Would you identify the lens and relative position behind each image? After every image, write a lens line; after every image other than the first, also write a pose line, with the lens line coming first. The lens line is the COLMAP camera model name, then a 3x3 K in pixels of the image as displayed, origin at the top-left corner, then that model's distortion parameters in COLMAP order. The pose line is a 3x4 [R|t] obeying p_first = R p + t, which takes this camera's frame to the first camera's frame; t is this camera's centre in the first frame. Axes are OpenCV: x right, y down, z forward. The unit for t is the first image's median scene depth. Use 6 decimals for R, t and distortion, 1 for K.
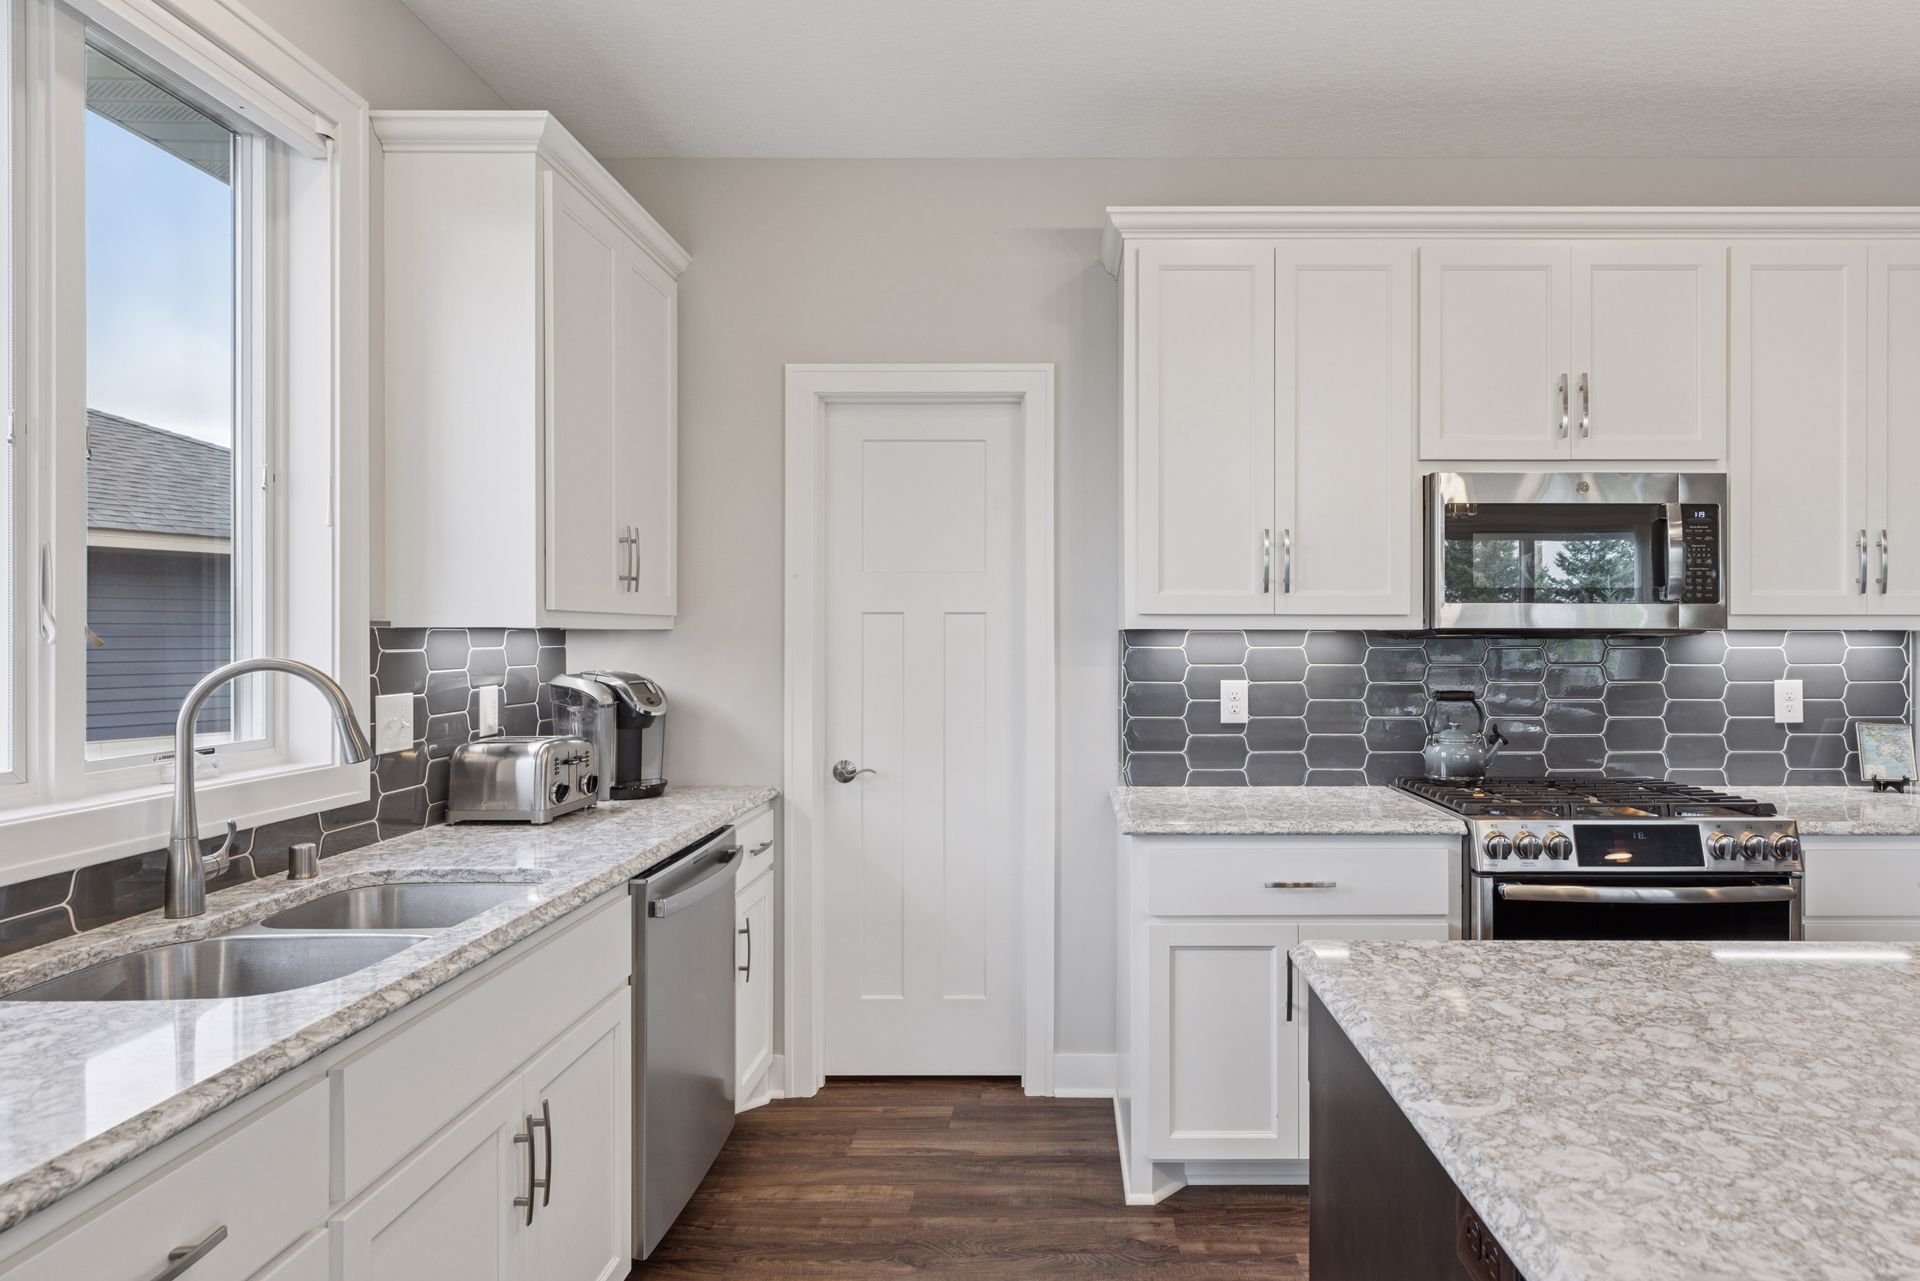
lens RADIAL K [[1101.7, 0, 1013.4], [0, 1101.7, 637.5], [0, 0, 1]] dist [0.001747, 0.003337]
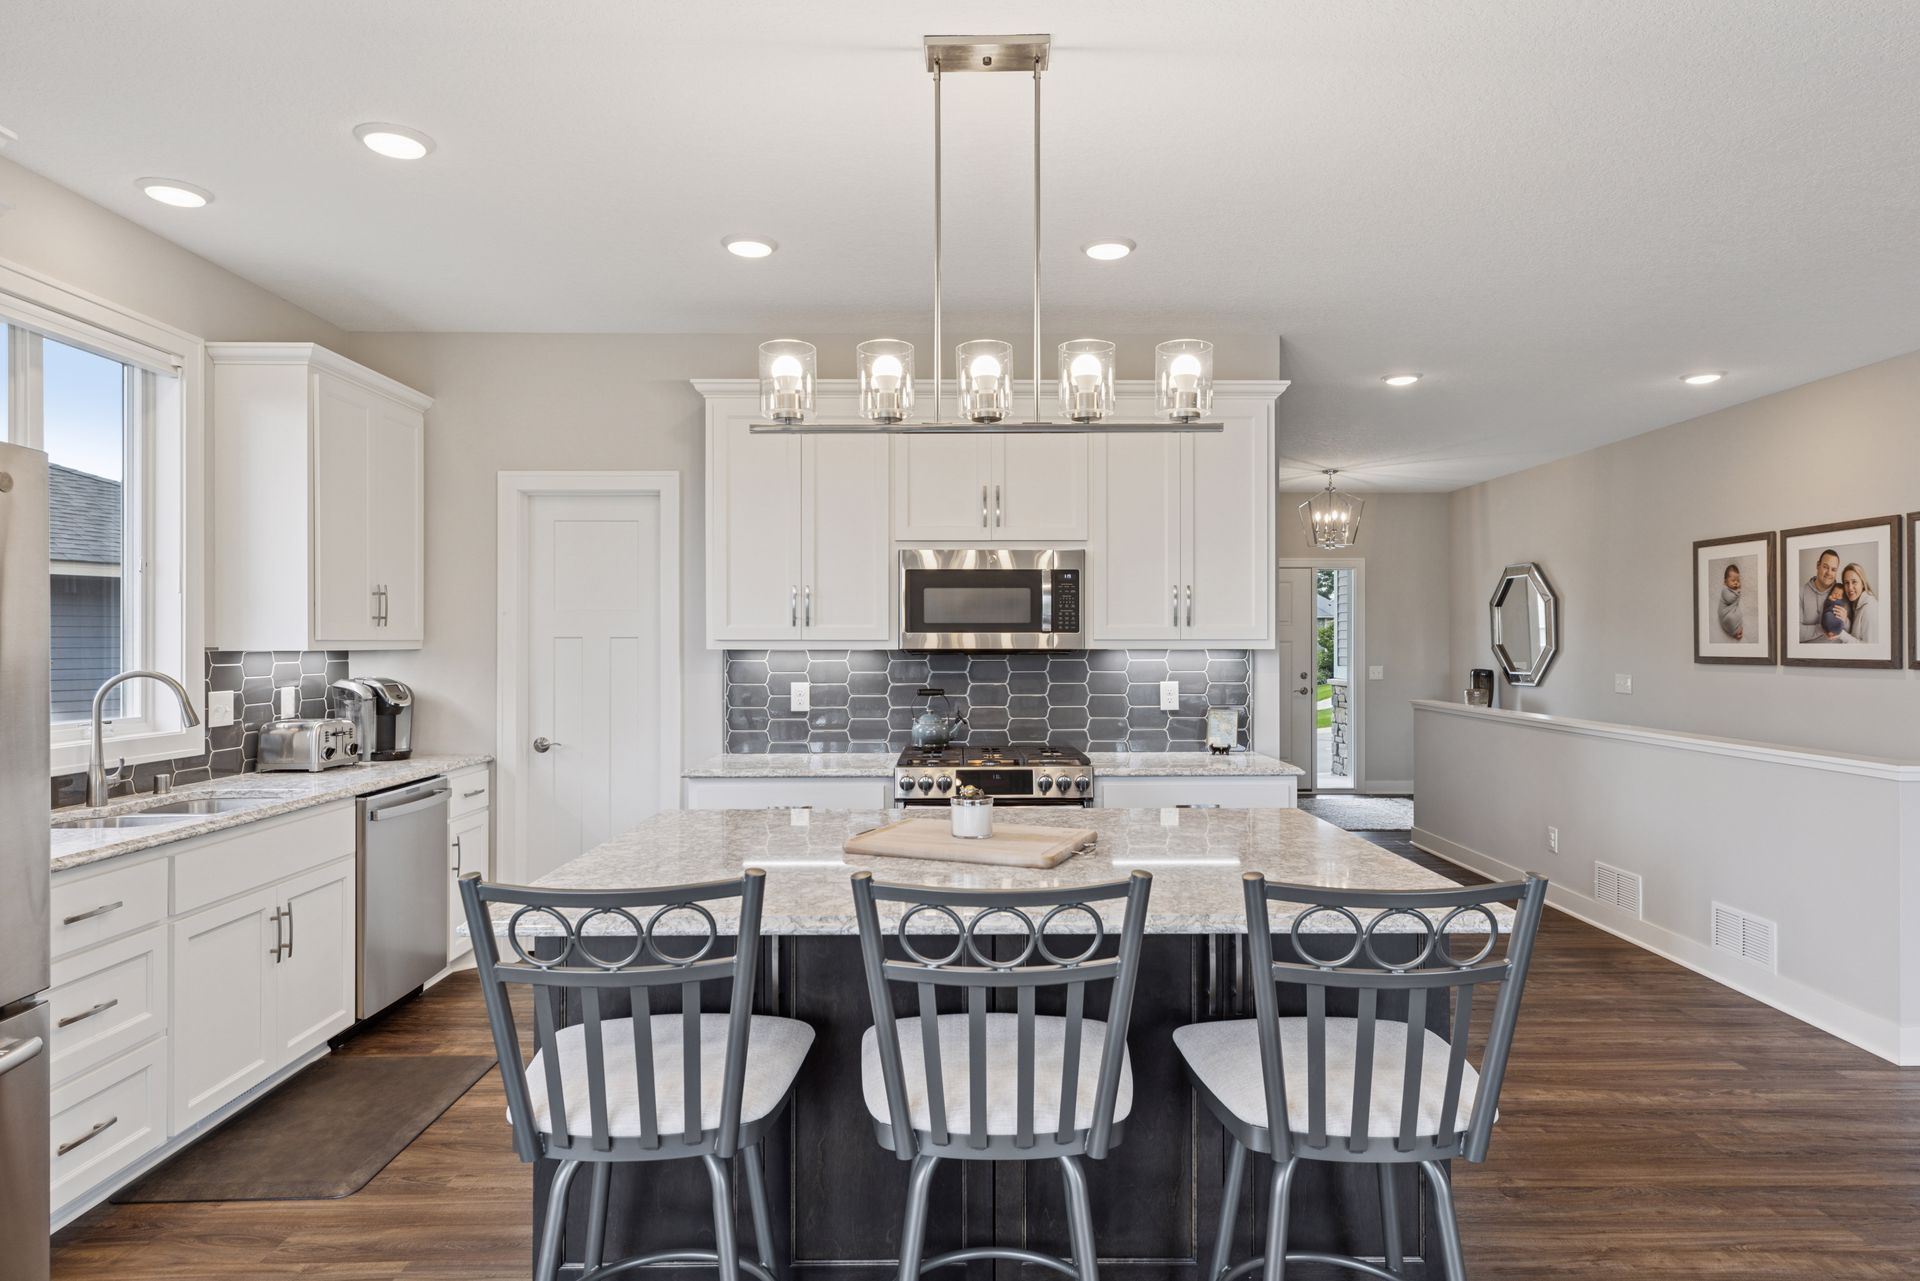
lens RADIAL K [[1141.6, 0, 945.2], [0, 1141.6, 637.5], [0, 0, 1]] dist [0.025725, -0.006782]
pose [[0.999957, -0.001544, 0.009105, 0.437459], [0.001580, 0.999991, -0.004019, -0.018014], [-0.009099, 0.004033, 0.999950, -0.634125]]
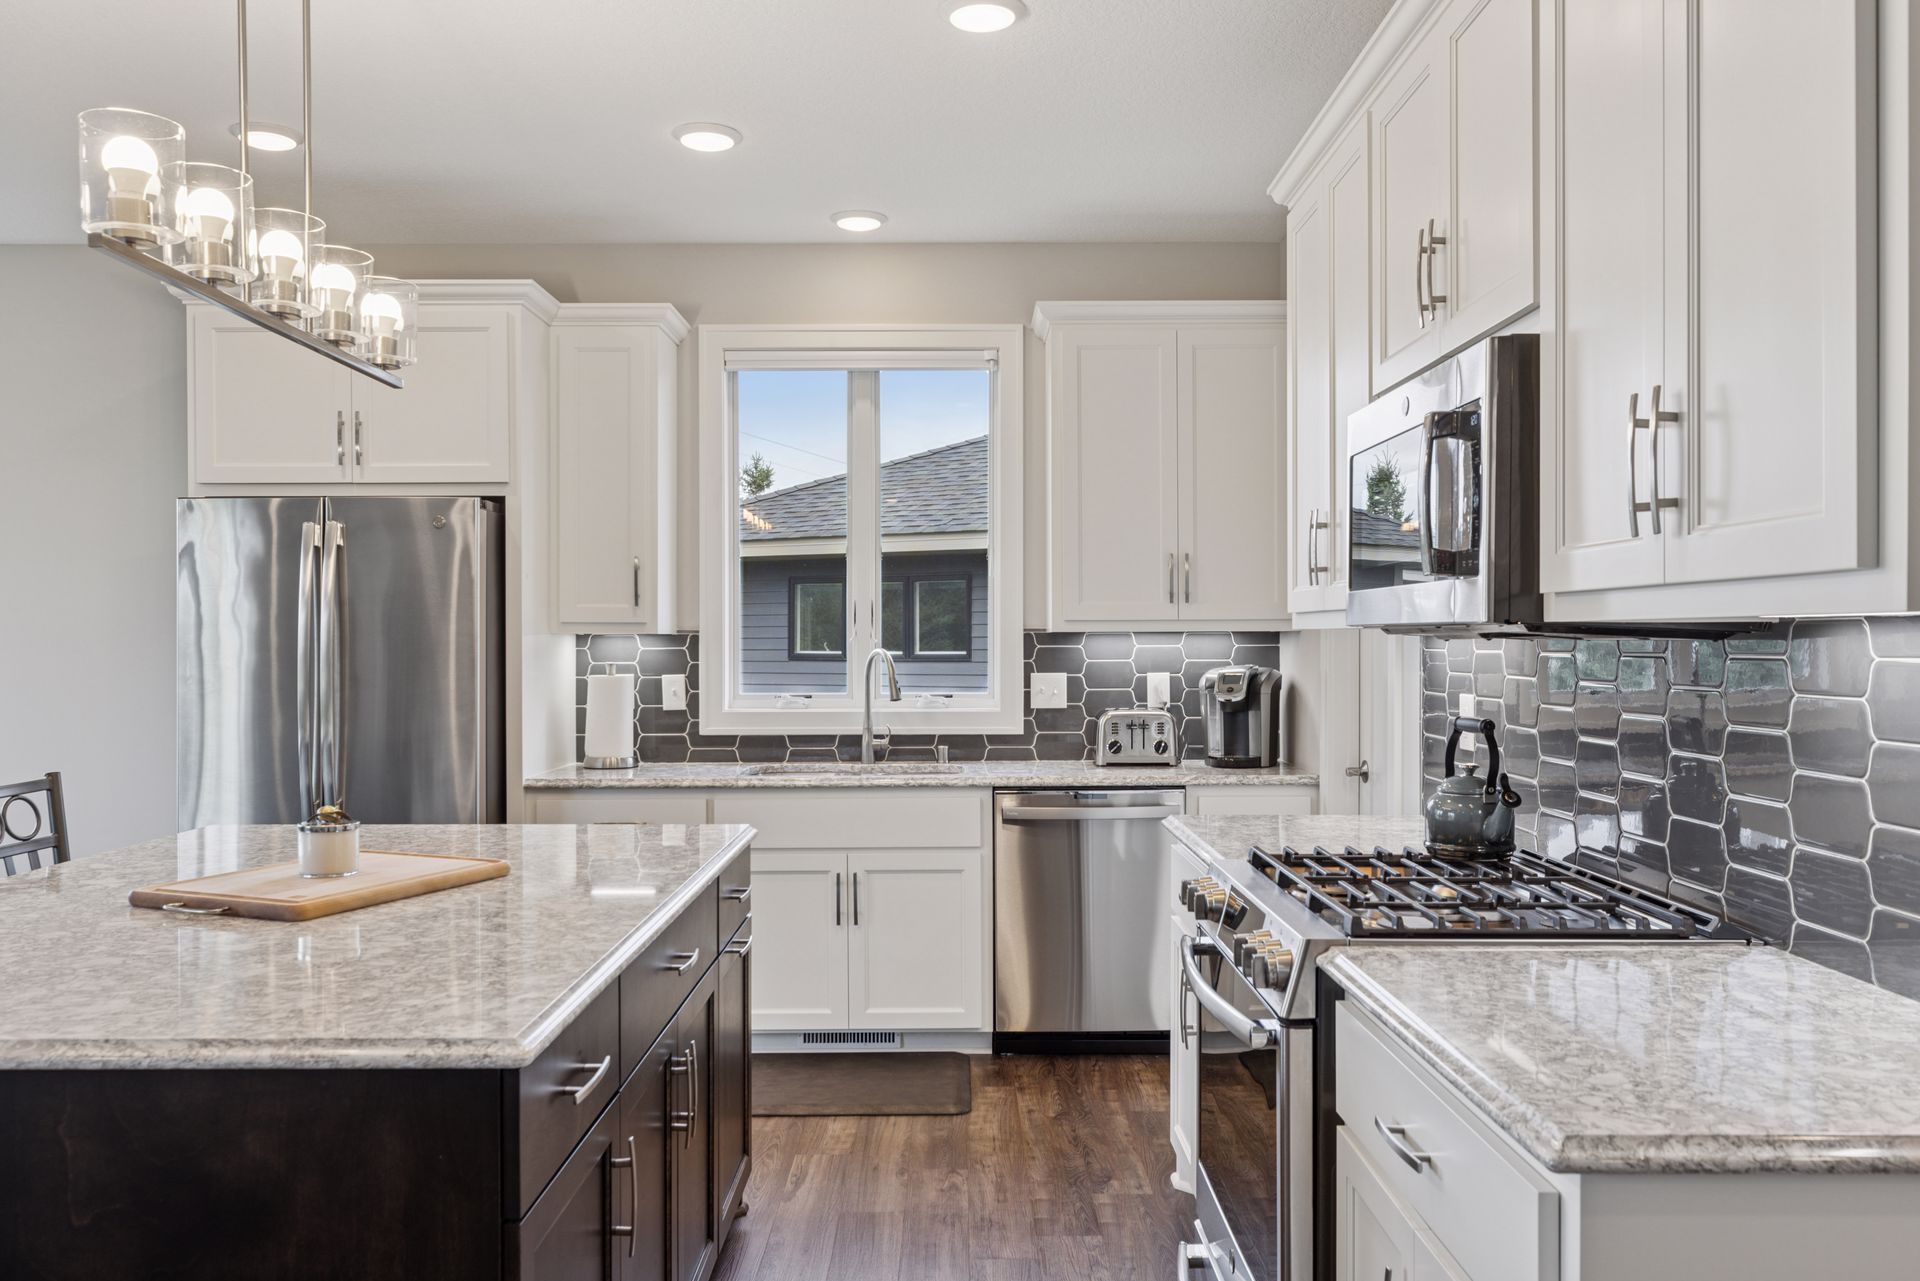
lens RADIAL K [[1513.2, 0, 968.2], [0, 1513.2, 641.1], [0, 0, 1]] dist [-0.017814, -0.000938]
pose [[0.008756, 0.013346, -0.999873, 1.445152], [0.008213, 0.999876, 0.013418, -0.023426], [0.999928, -0.008330, 0.008645, 0.741518]]
